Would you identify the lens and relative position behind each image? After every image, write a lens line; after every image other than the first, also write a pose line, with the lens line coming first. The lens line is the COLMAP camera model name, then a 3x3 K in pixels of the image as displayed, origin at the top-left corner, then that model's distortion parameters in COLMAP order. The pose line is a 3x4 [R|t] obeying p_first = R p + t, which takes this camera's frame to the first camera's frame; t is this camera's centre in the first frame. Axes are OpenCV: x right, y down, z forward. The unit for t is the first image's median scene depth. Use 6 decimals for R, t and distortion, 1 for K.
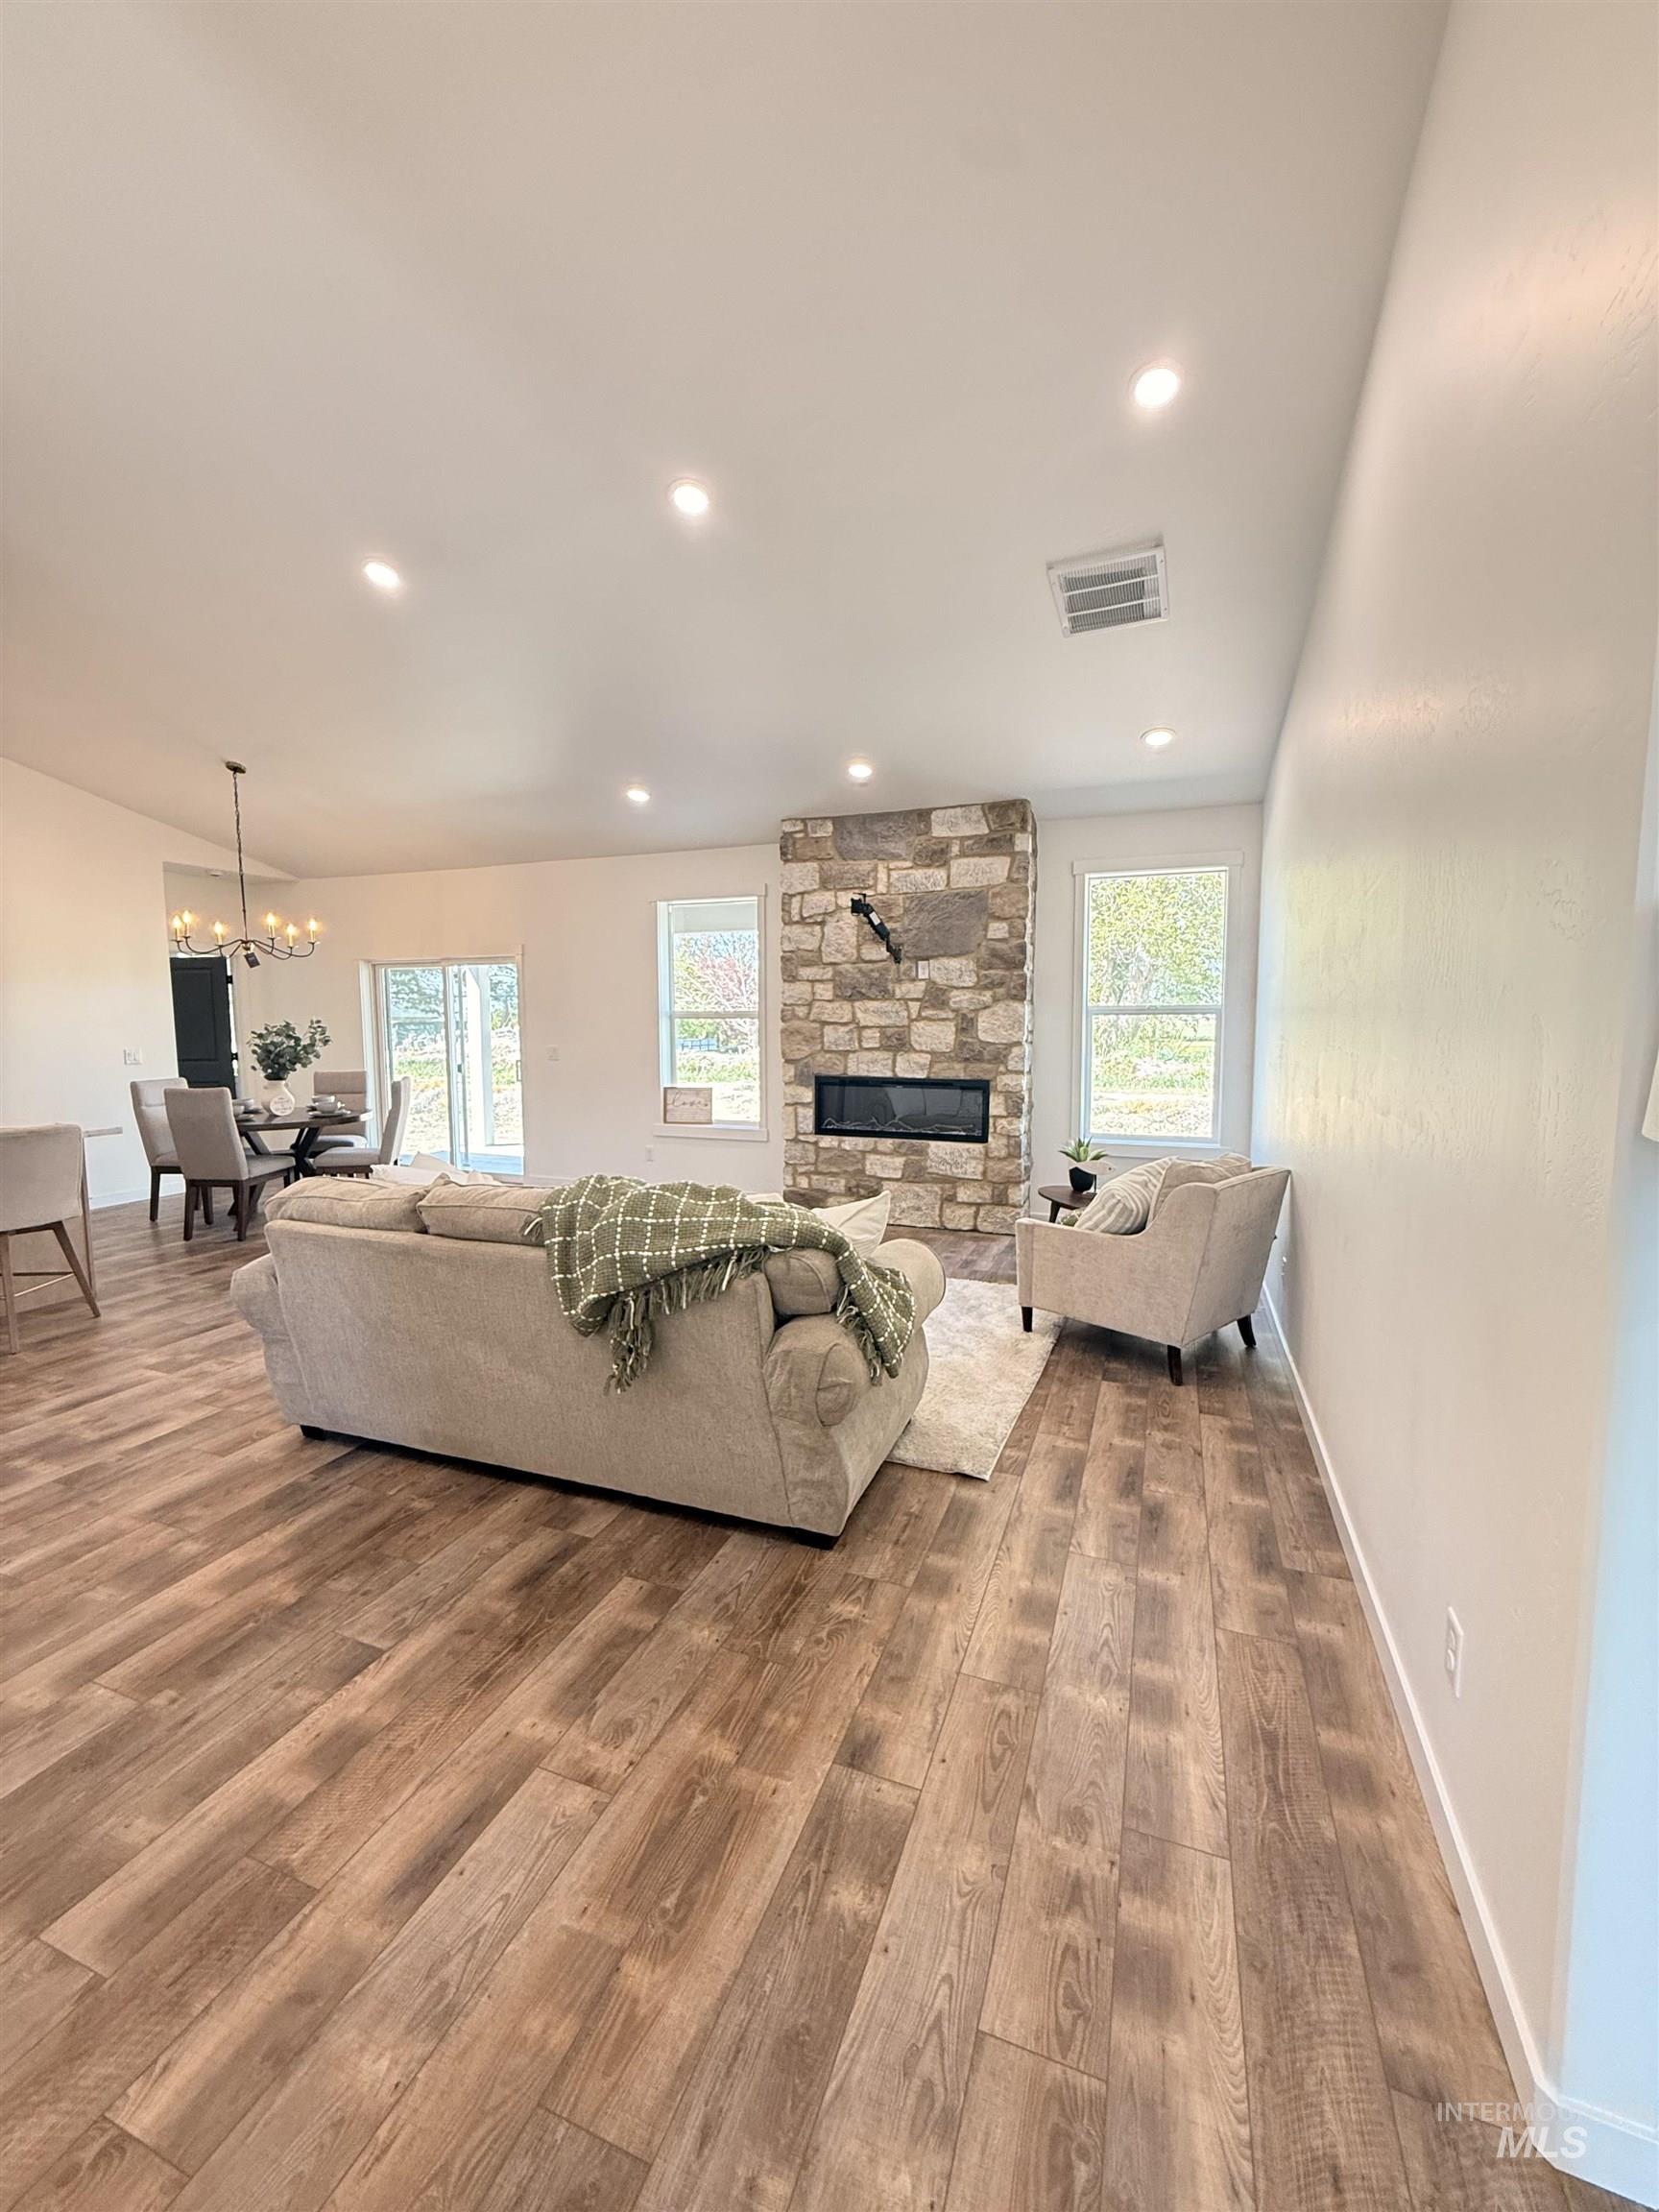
lens RADIAL K [[880.9, 0, 830.2], [0, 880.9, 1097.3], [0, 0, 1]] dist [-0.001406, 0.000774]
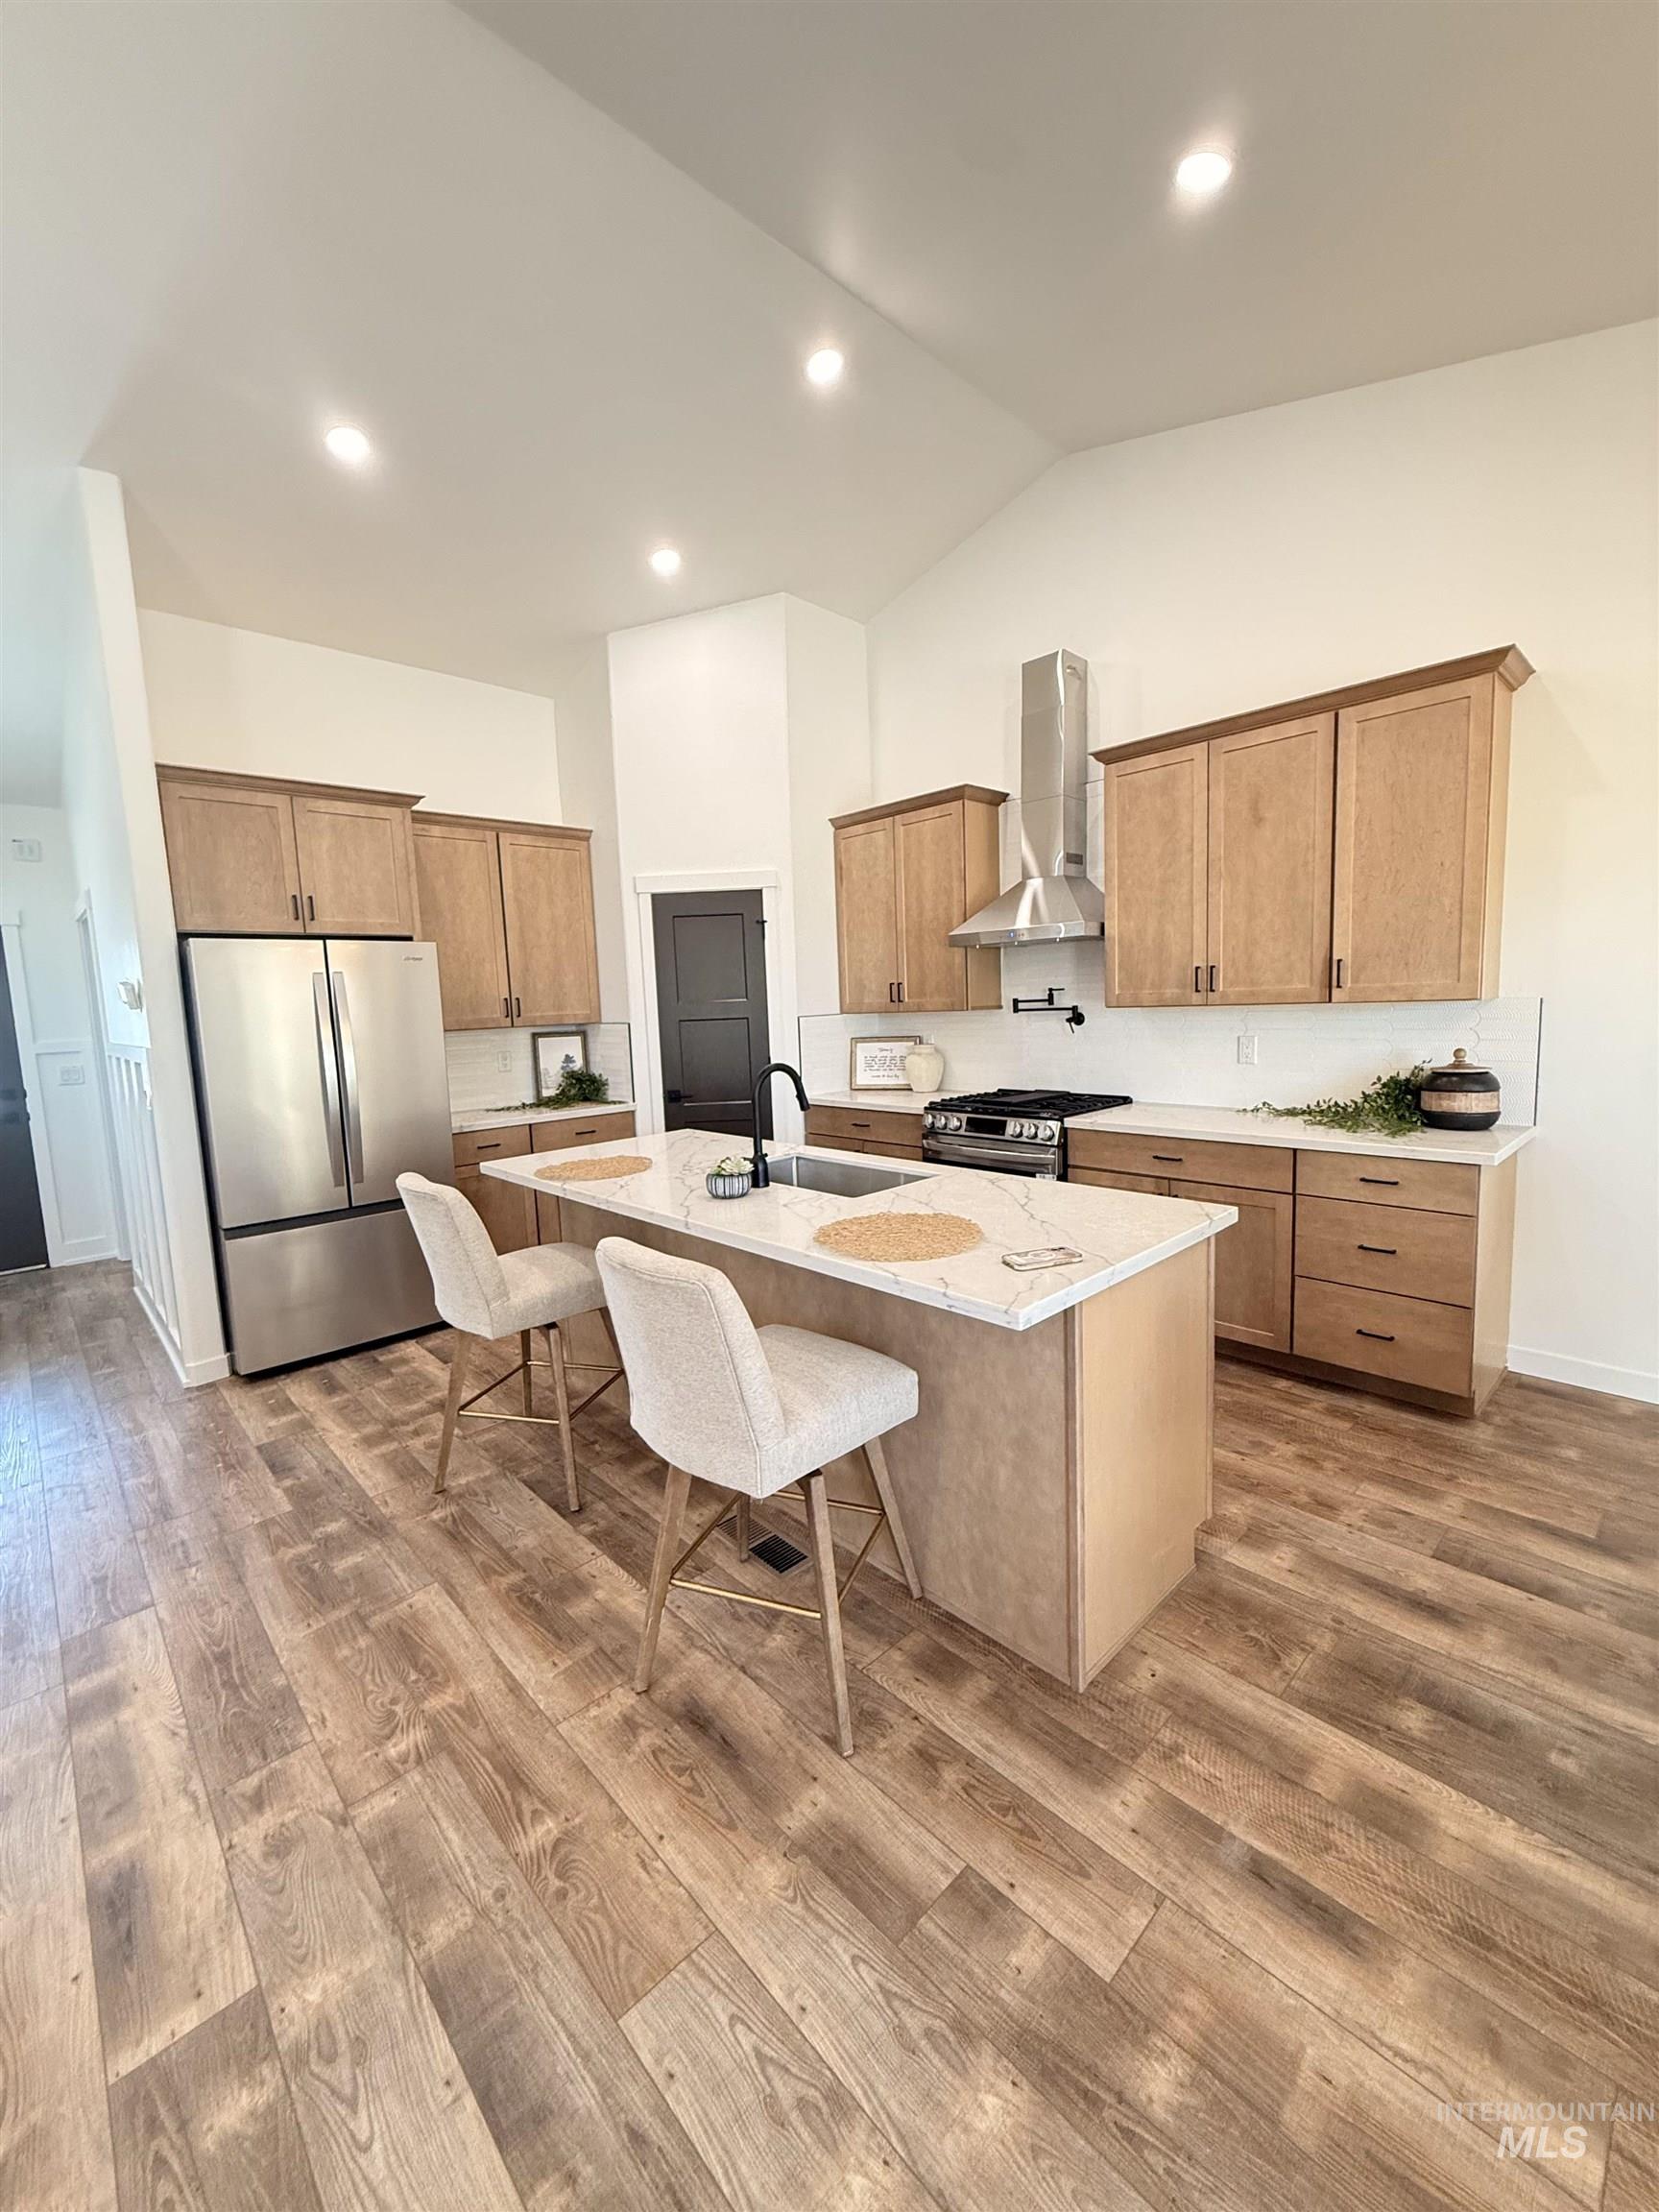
lens RADIAL K [[880.6, 0, 832.8], [0, 880.6, 1098.8], [0, 0, 1]] dist [-0.003122, 0.000987]
pose [[-0.428909, 0.121916, -0.895083, -0.393034], [-0.041439, 0.987152, 0.154314, -0.075168], [0.902397, 0.103278, -0.418346, 0.861544]]
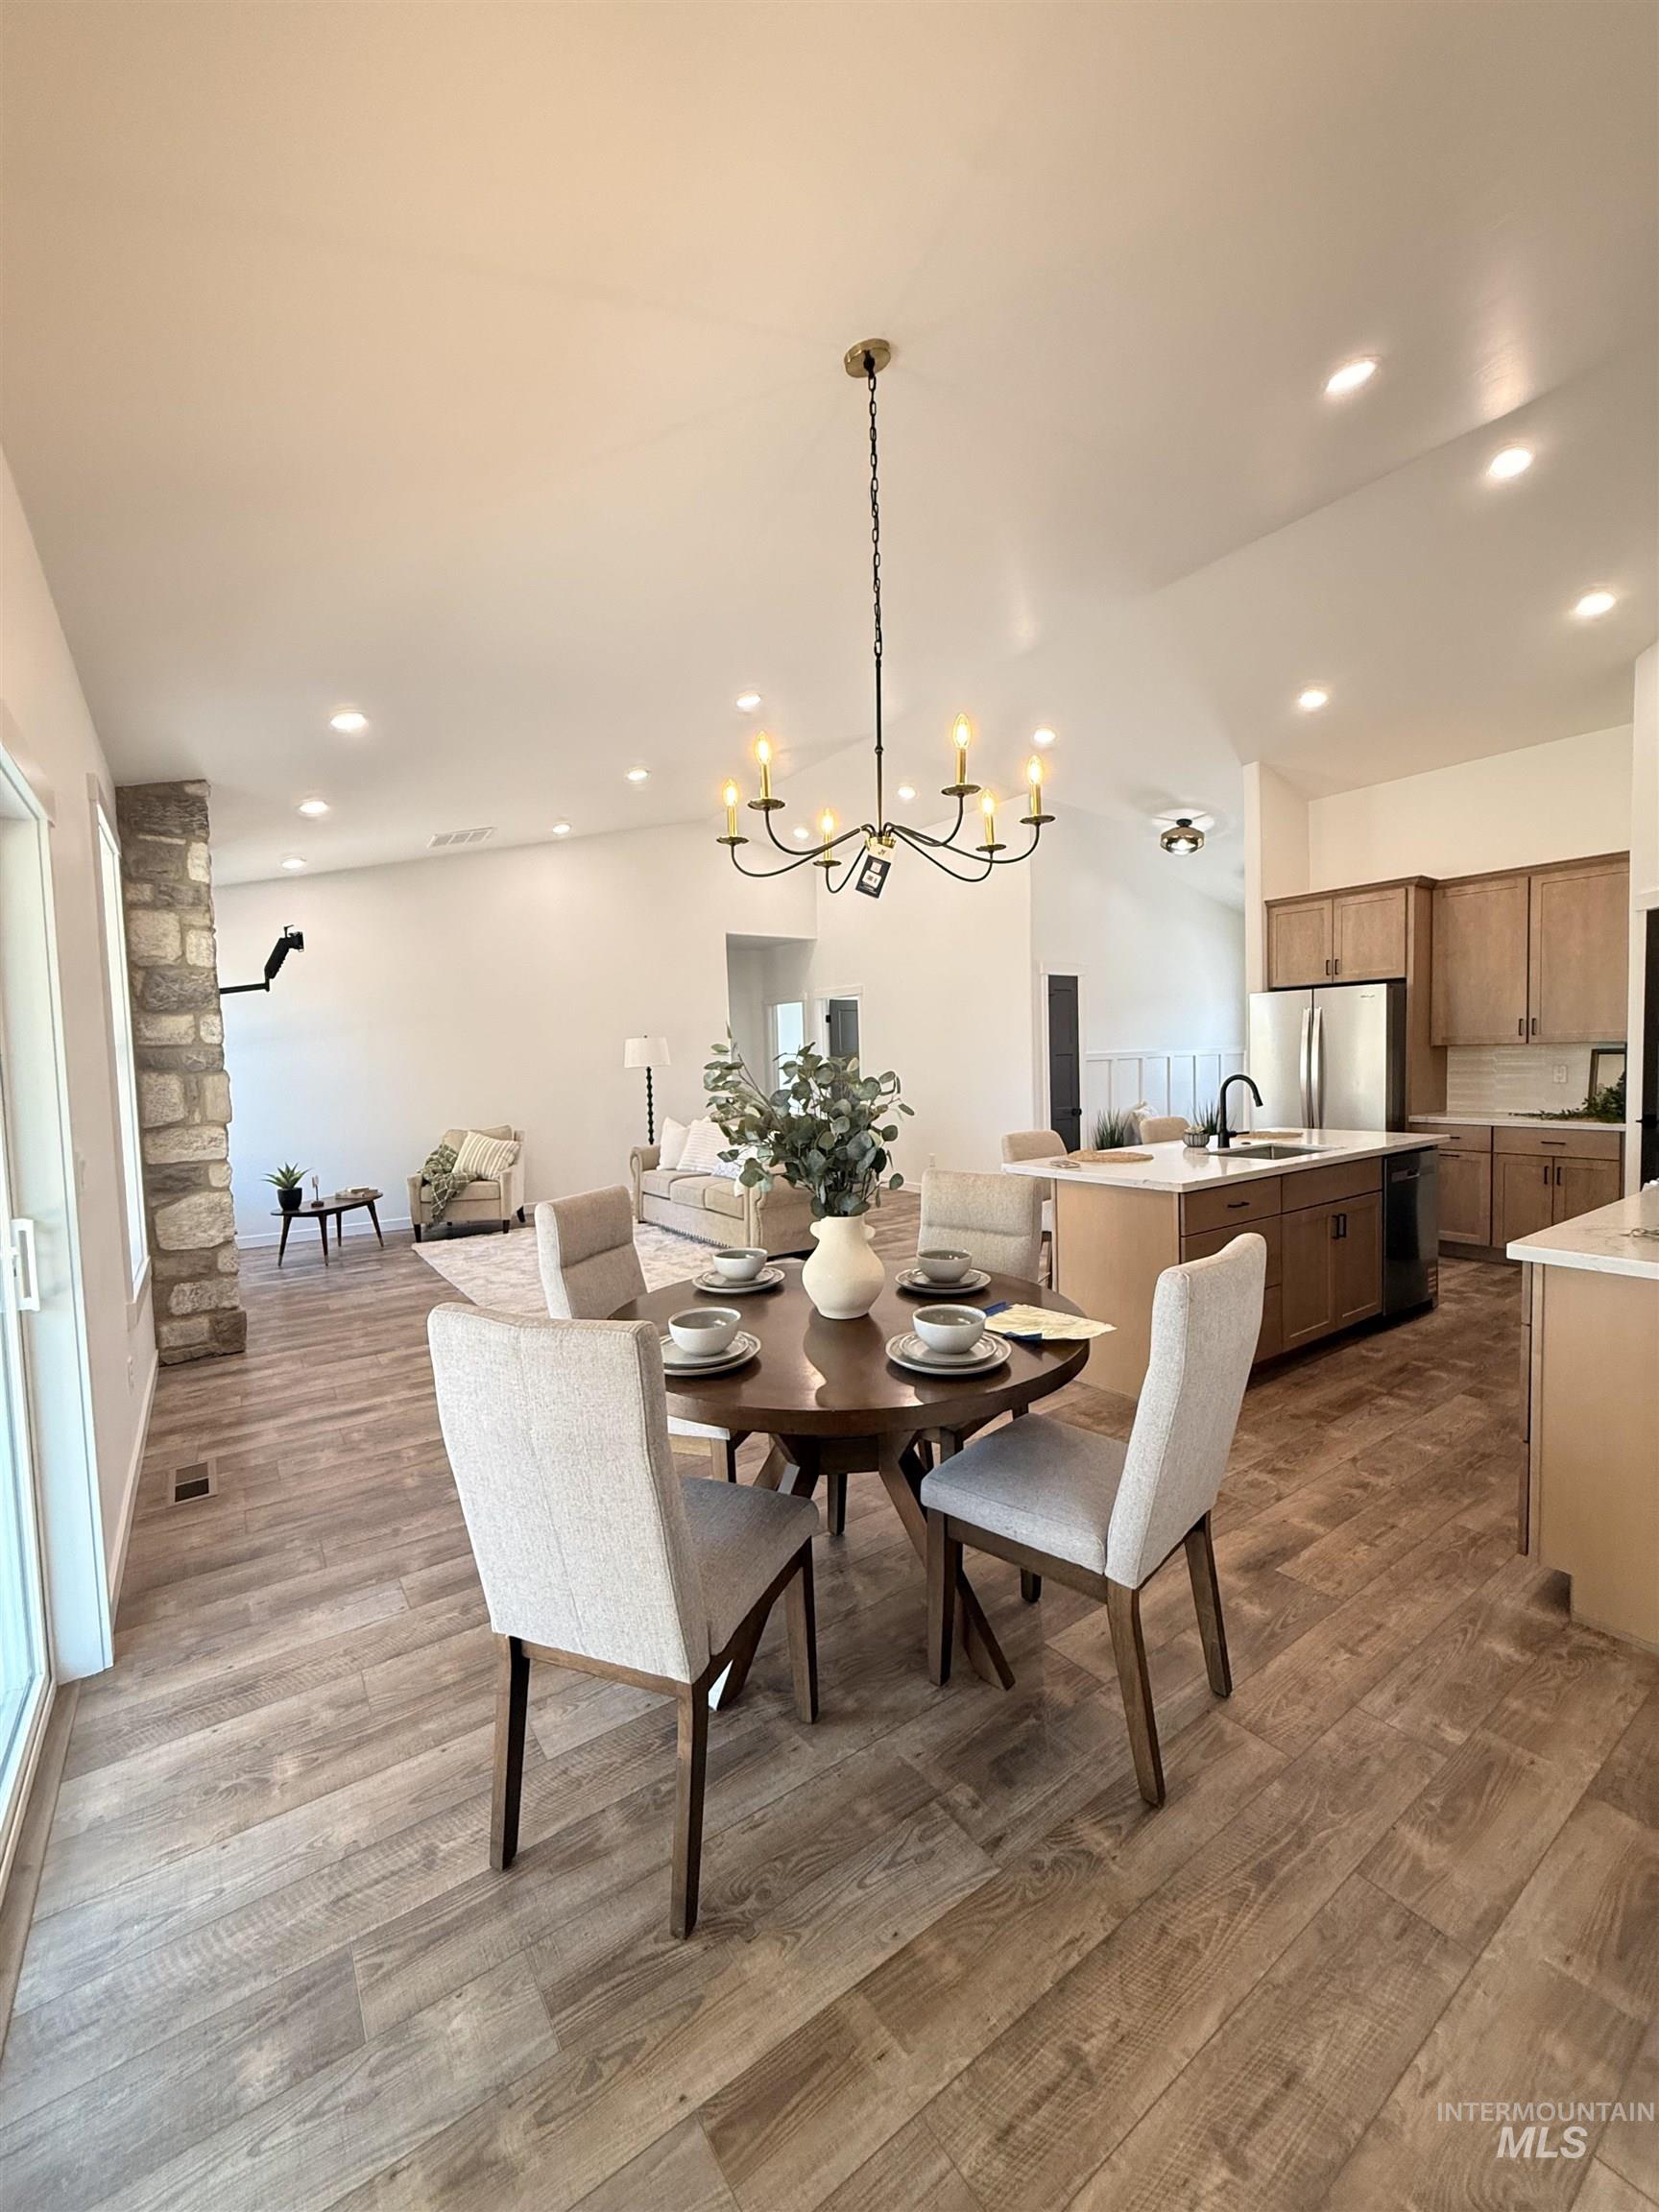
lens RADIAL K [[880.6, 0, 832.8], [0, 880.6, 1098.8], [0, 0, 1]] dist [-0.003122, 0.000987]
pose [[-0.829582, -0.002281, 0.558380, -0.929072], [0.079741, 0.989258, 0.122513, -0.119447], [-0.552662, 0.146160, -0.820489, 1.449259]]
